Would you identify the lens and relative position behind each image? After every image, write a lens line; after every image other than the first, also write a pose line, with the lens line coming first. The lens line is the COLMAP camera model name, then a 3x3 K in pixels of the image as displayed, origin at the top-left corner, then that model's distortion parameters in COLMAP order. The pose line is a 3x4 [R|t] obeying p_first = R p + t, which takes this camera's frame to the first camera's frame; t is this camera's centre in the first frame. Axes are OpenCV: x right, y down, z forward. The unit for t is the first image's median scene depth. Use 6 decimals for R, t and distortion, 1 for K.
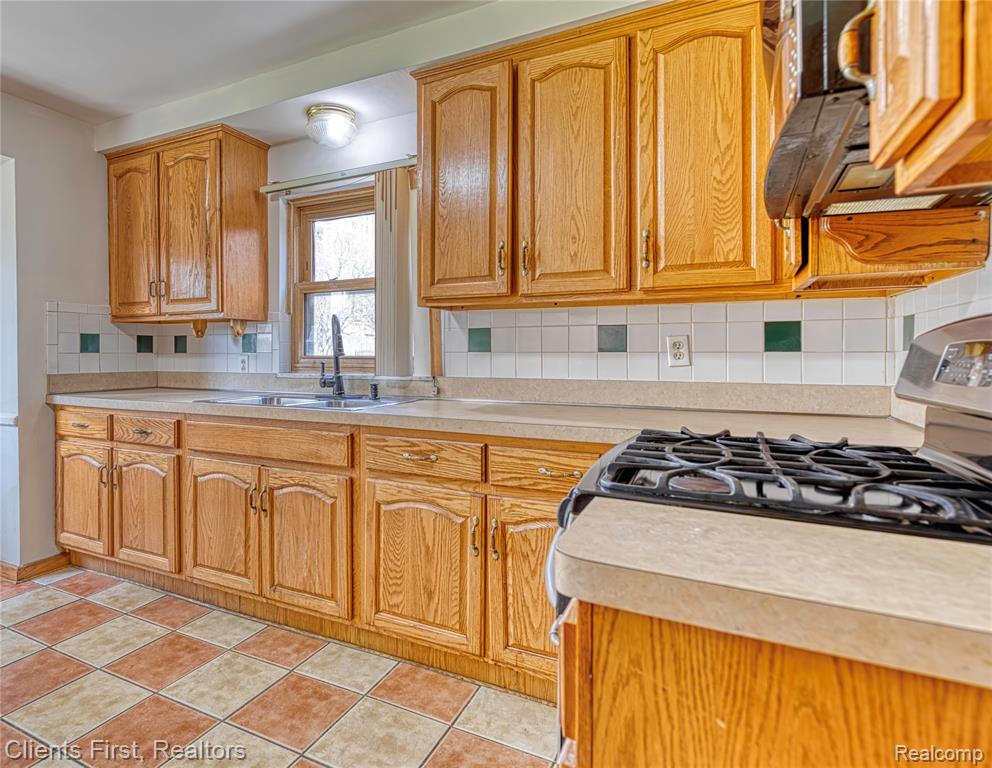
lens RADIAL K [[551.9, 0, 444.5], [0, 551.9, 363.5], [0, 0, 1]] dist [-0.000370, -0.000079]
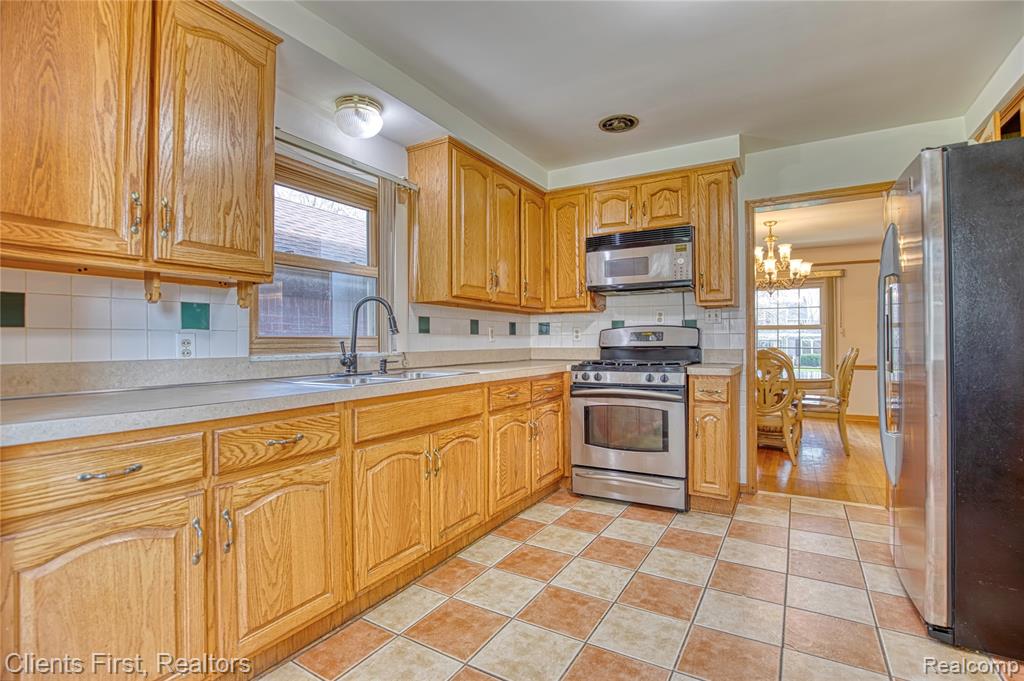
lens RADIAL K [[467.5, 0, 514.9], [0, 467.5, 337.7], [0, 0, 1]] dist [0.012470, -0.003944]
pose [[0.077757, 0.003216, 0.996967, -1.309496], [0.011408, 0.999926, -0.004115, -0.002279], [-0.996907, 0.011694, 0.077715, 0.777219]]
